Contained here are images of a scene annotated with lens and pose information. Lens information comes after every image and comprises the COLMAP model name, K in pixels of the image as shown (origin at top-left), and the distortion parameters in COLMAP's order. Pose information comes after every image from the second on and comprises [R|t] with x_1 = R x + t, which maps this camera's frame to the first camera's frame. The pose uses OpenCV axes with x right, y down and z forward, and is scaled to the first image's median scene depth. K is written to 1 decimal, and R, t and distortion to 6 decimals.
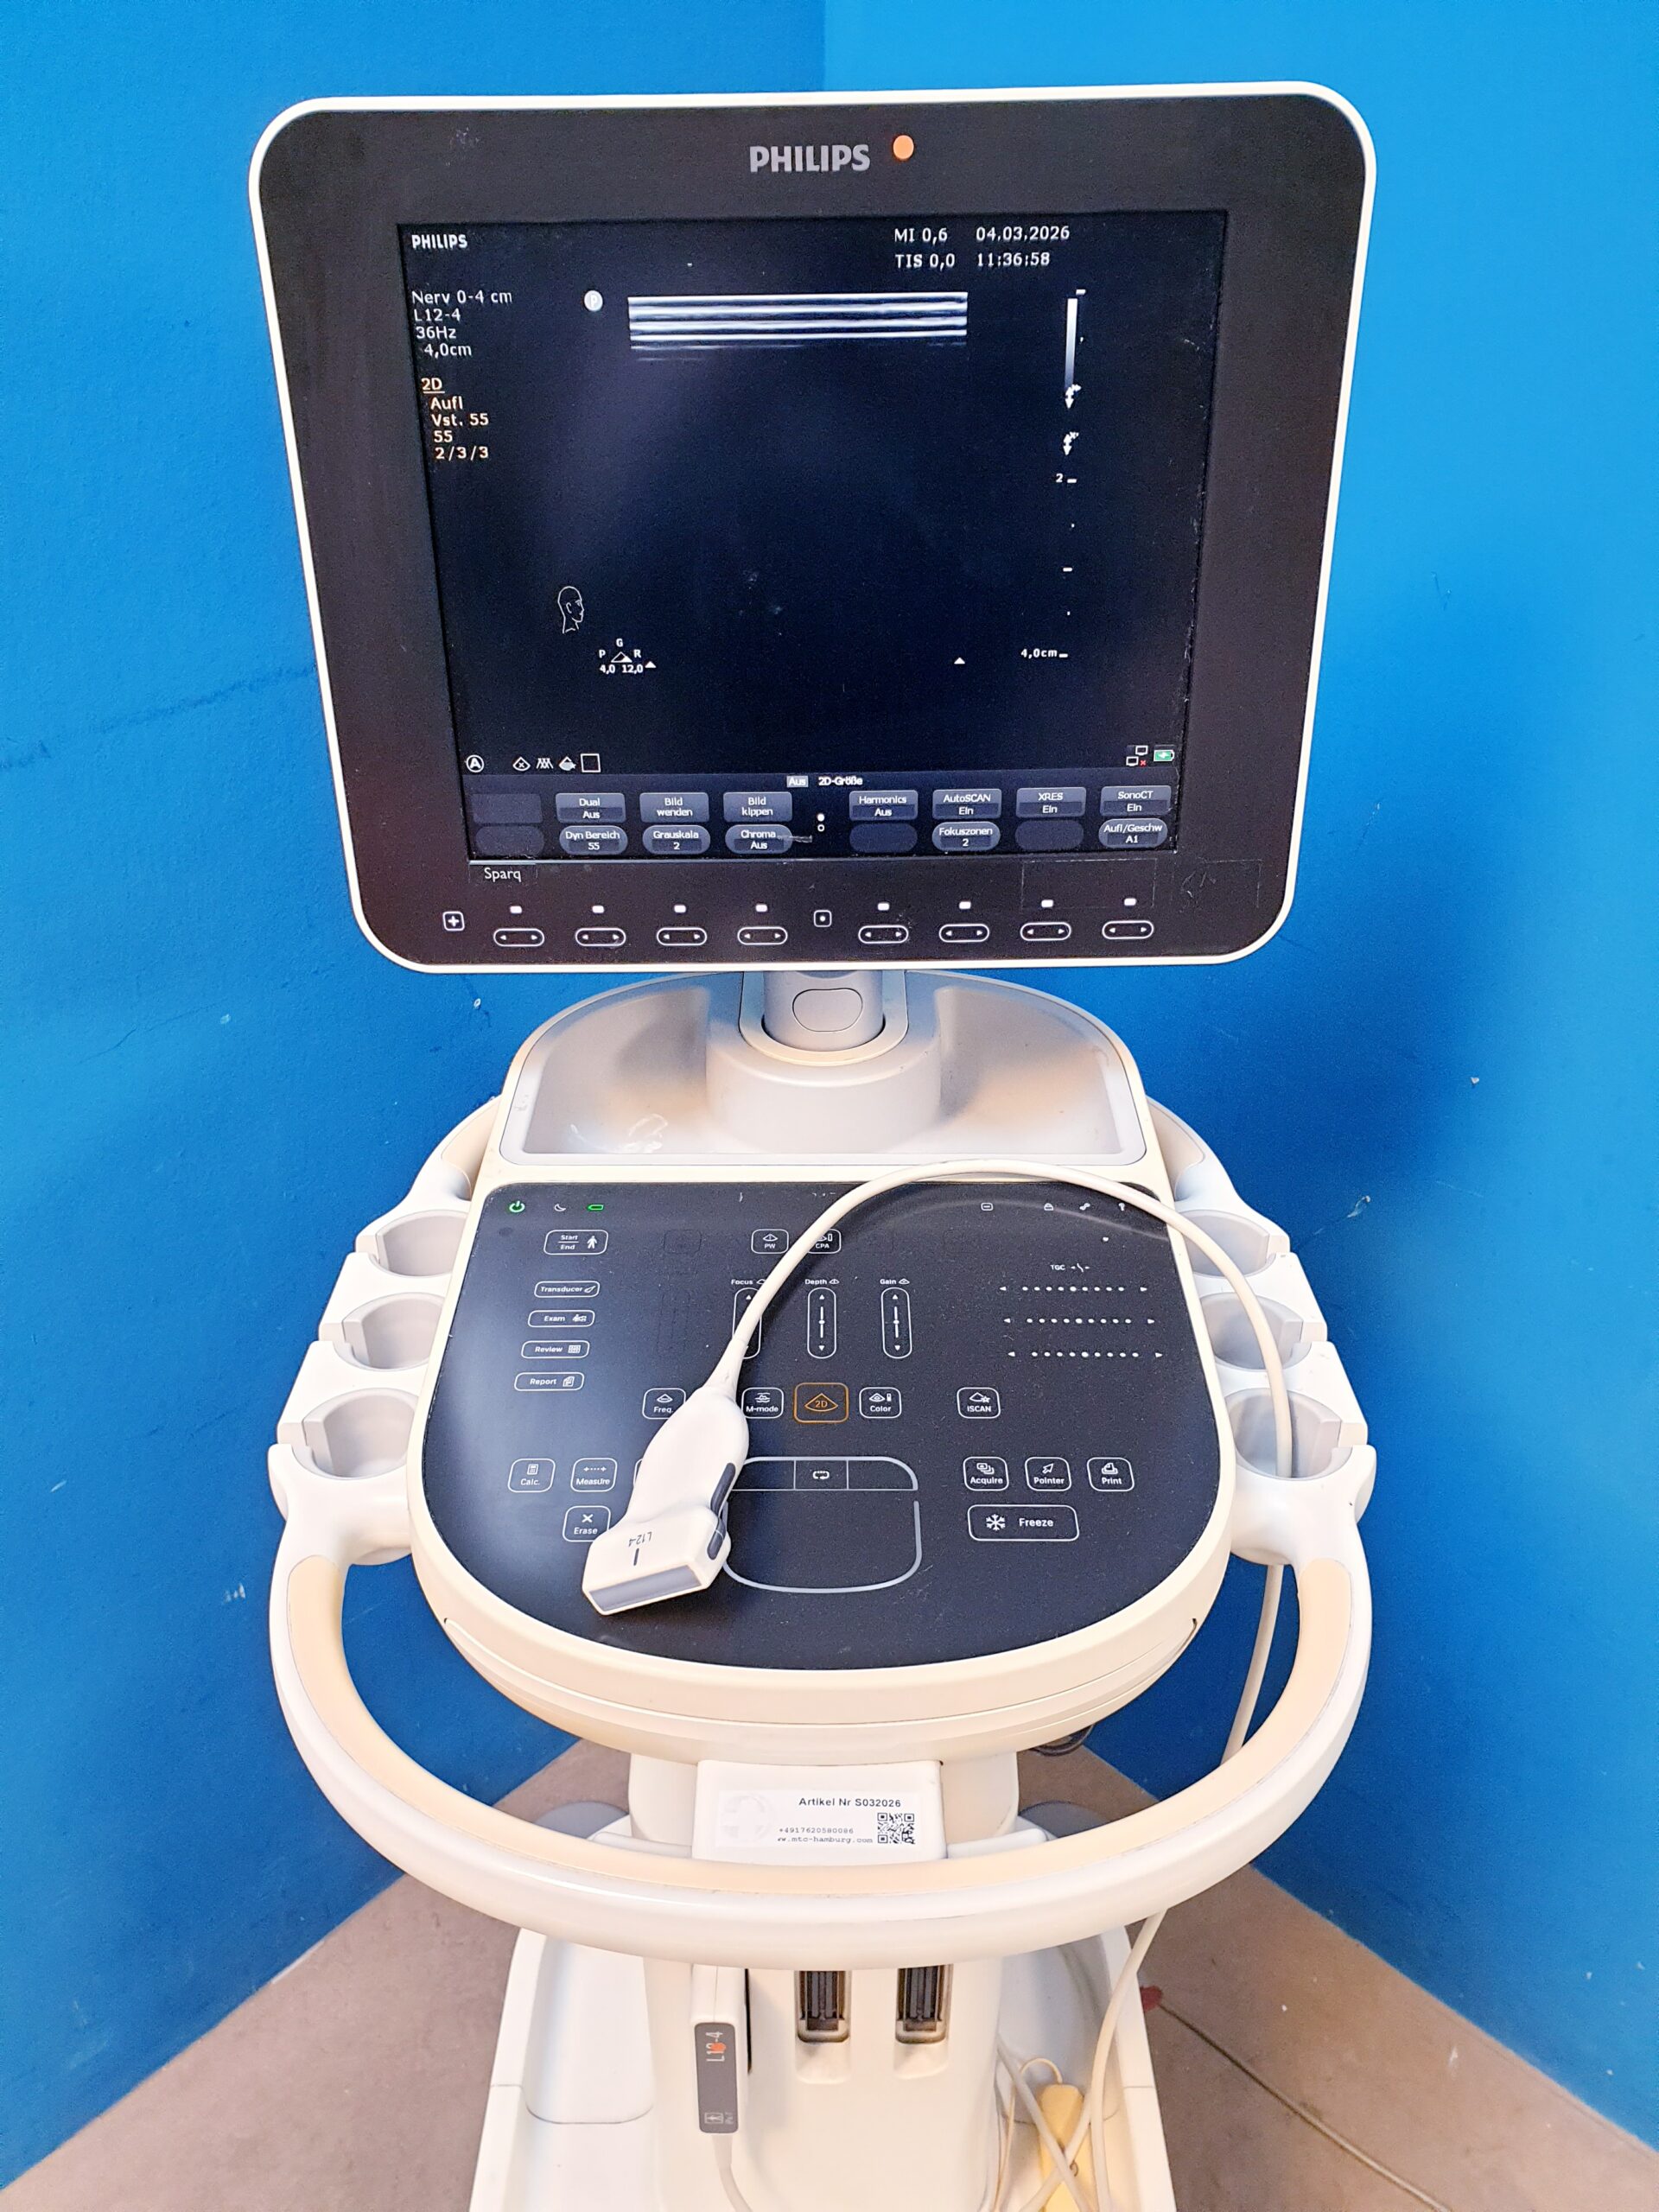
lens RADIAL K [[1633.6, 0, 829.4], [0, 1633.6, 1065.0], [0, 0, 1]] dist [0.087941, -0.175872]
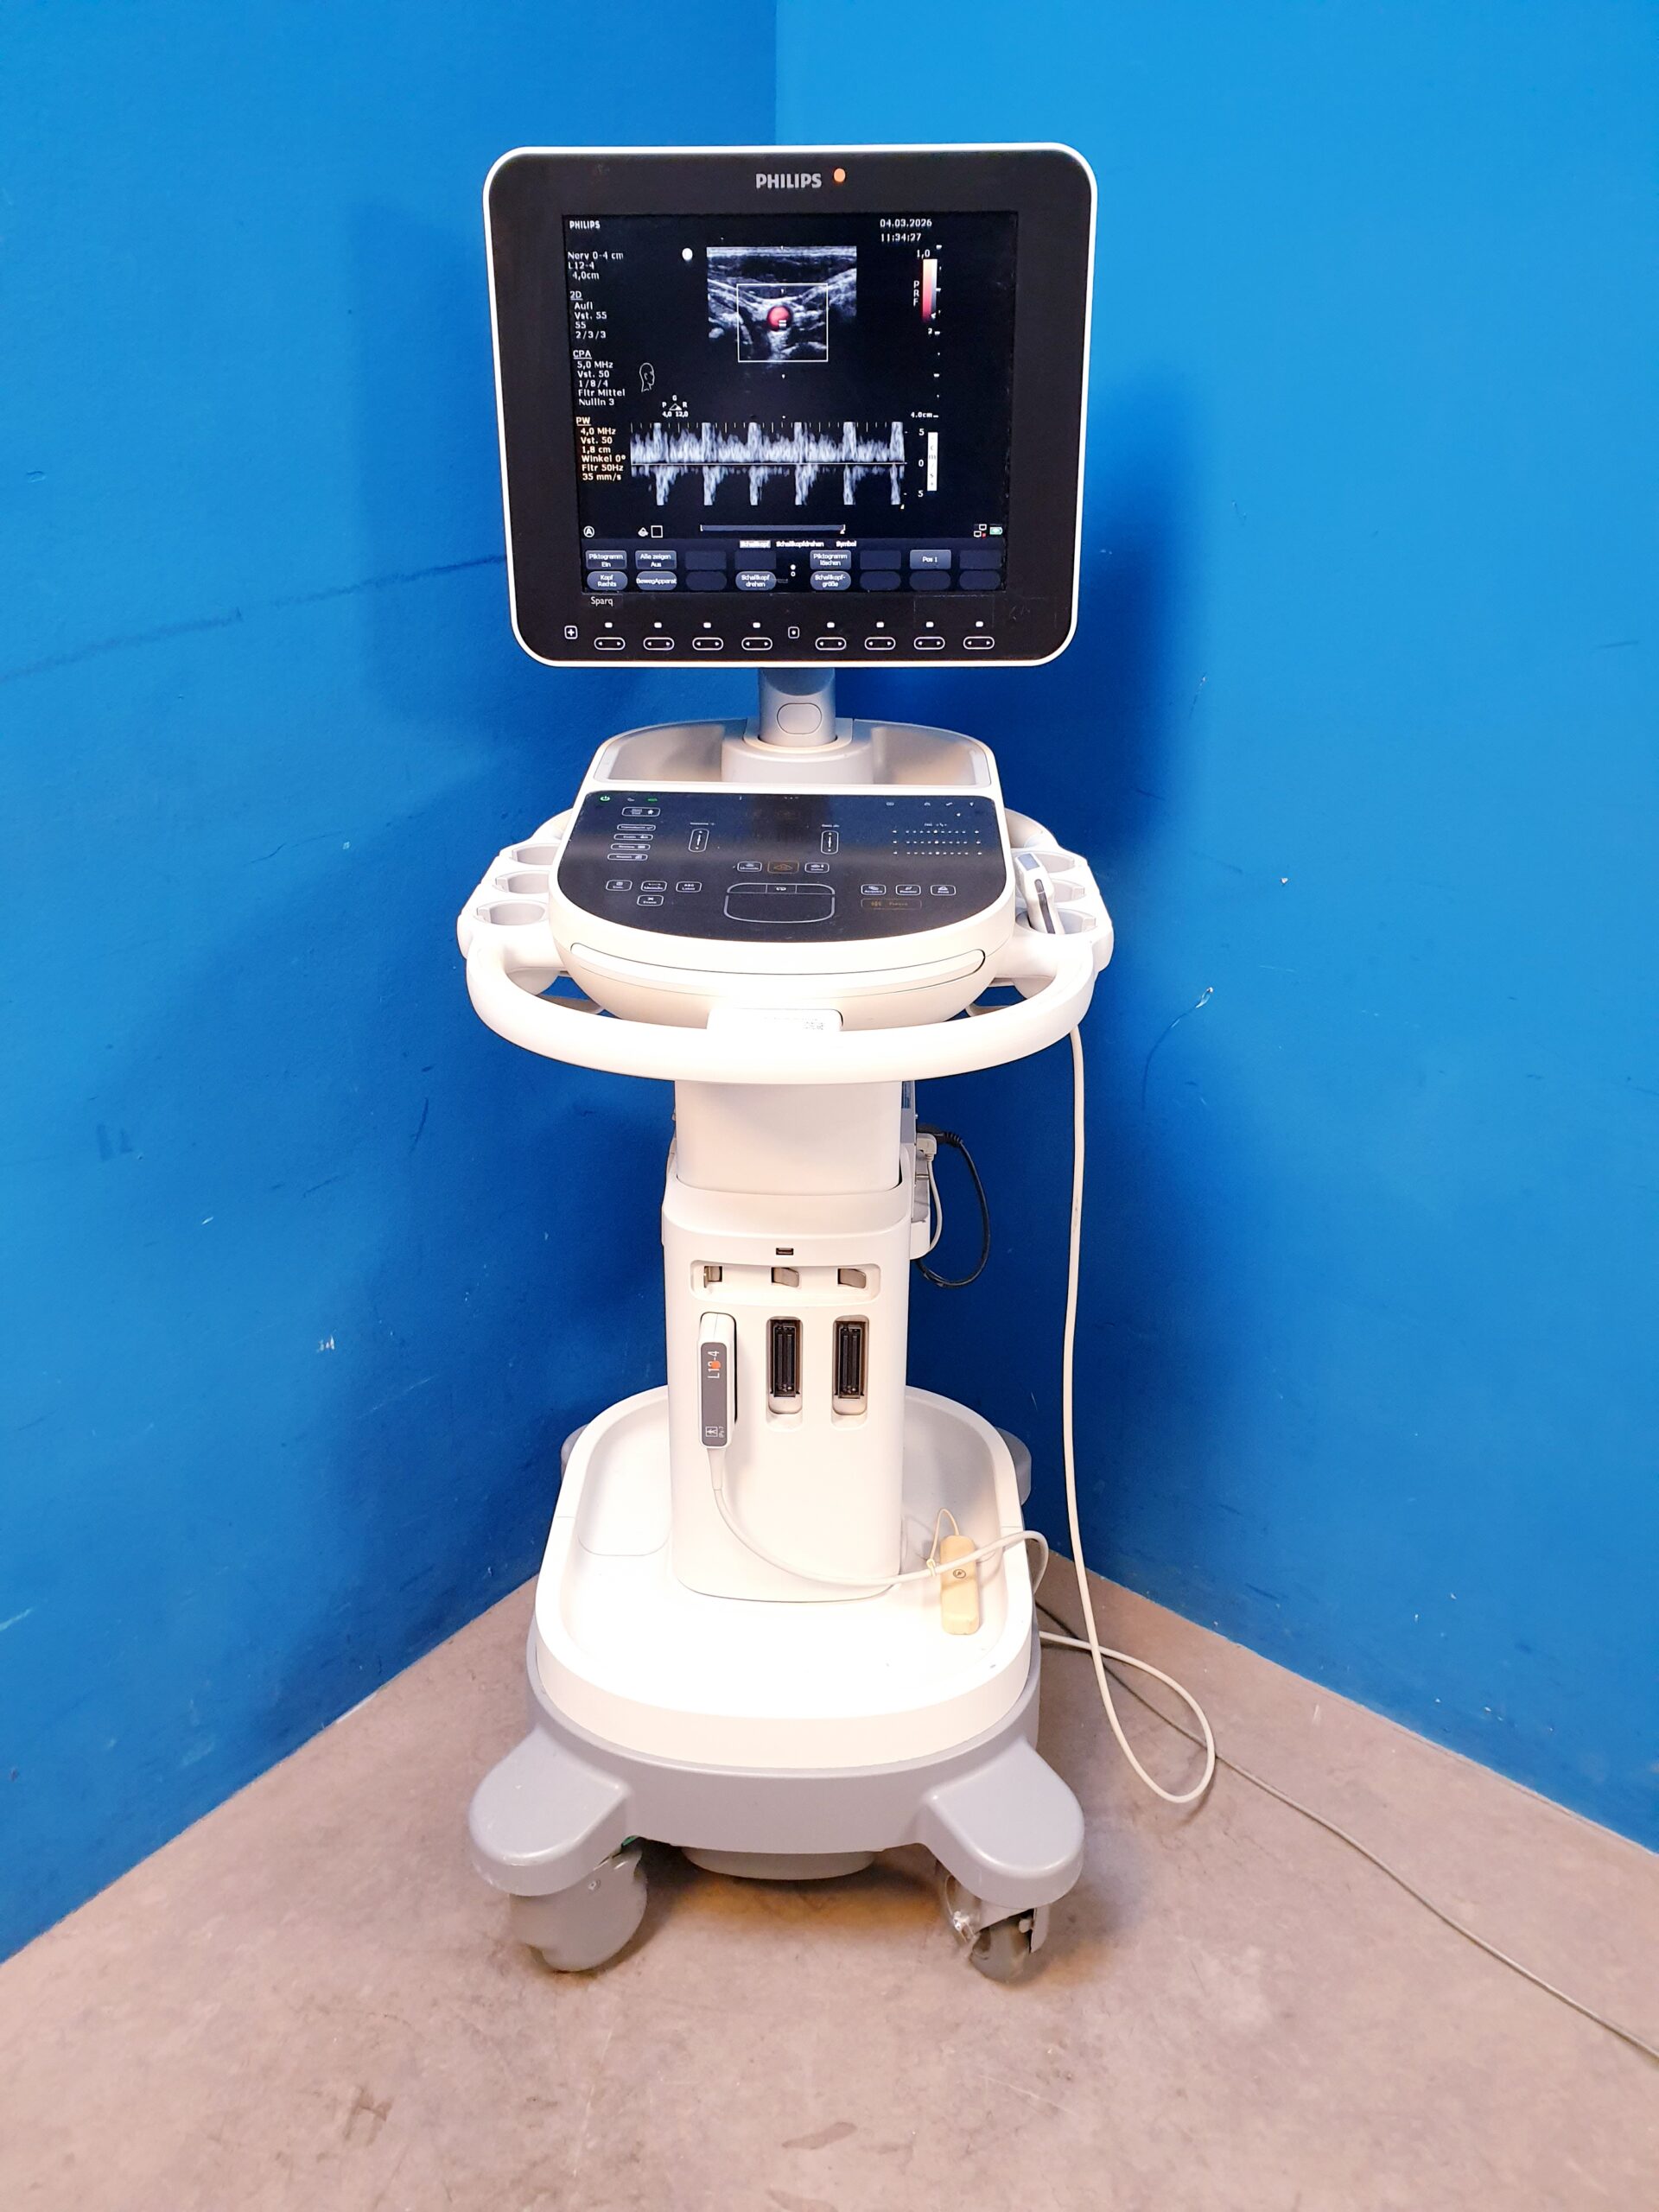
lens RADIAL K [[1722.8, 0, 829.5], [0, 1722.8, 1106.0], [0, 0, 1]] dist [-0.003610, 0.026666]
pose [[0.999731, 0.017500, -0.015222, 0.069695], [-0.018474, 0.997621, -0.066418, 0.522626], [0.014024, 0.066681, 0.997676, -0.731553]]
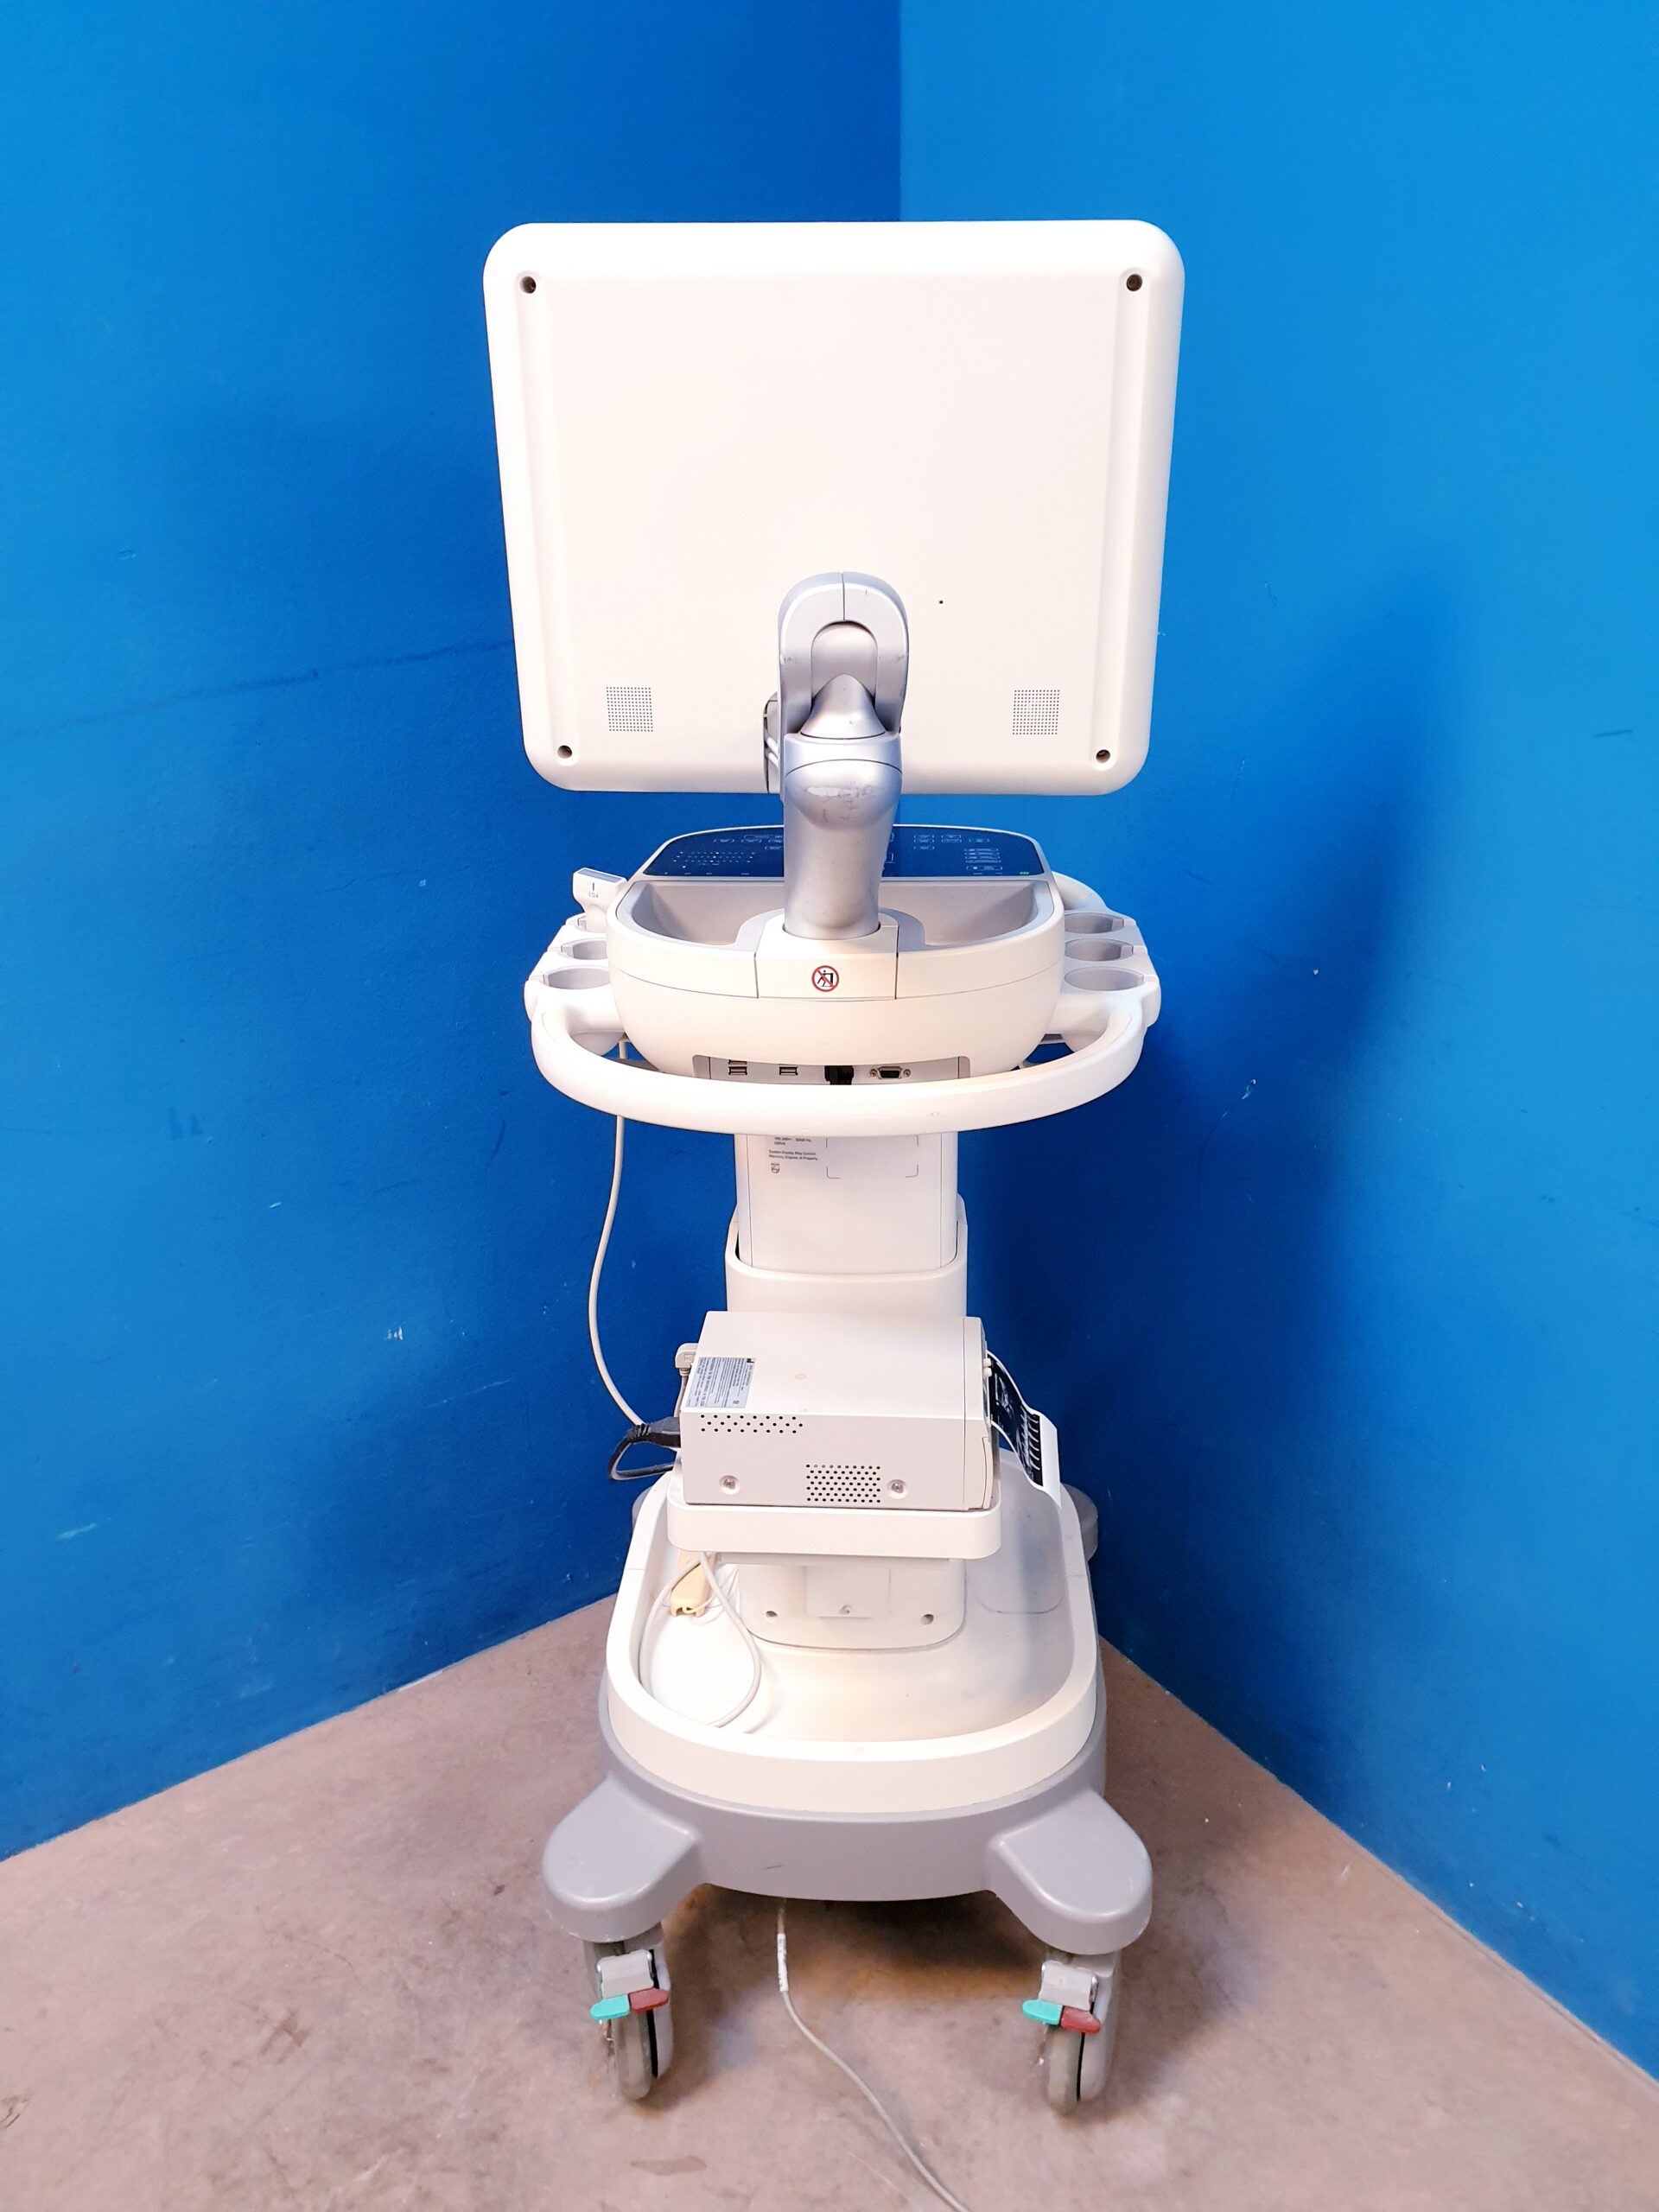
lens RADIAL K [[1716.5, 0, 847.5], [0, 1716.5, 1111.2], [0, 0, 1]] dist [0.010957, 0.008226]
pose [[0.950378, 0.104735, -0.292936, 0.674620], [-0.138337, 0.985683, -0.096394, 0.528377], [0.278646, 0.132134, 0.951261, -0.690399]]
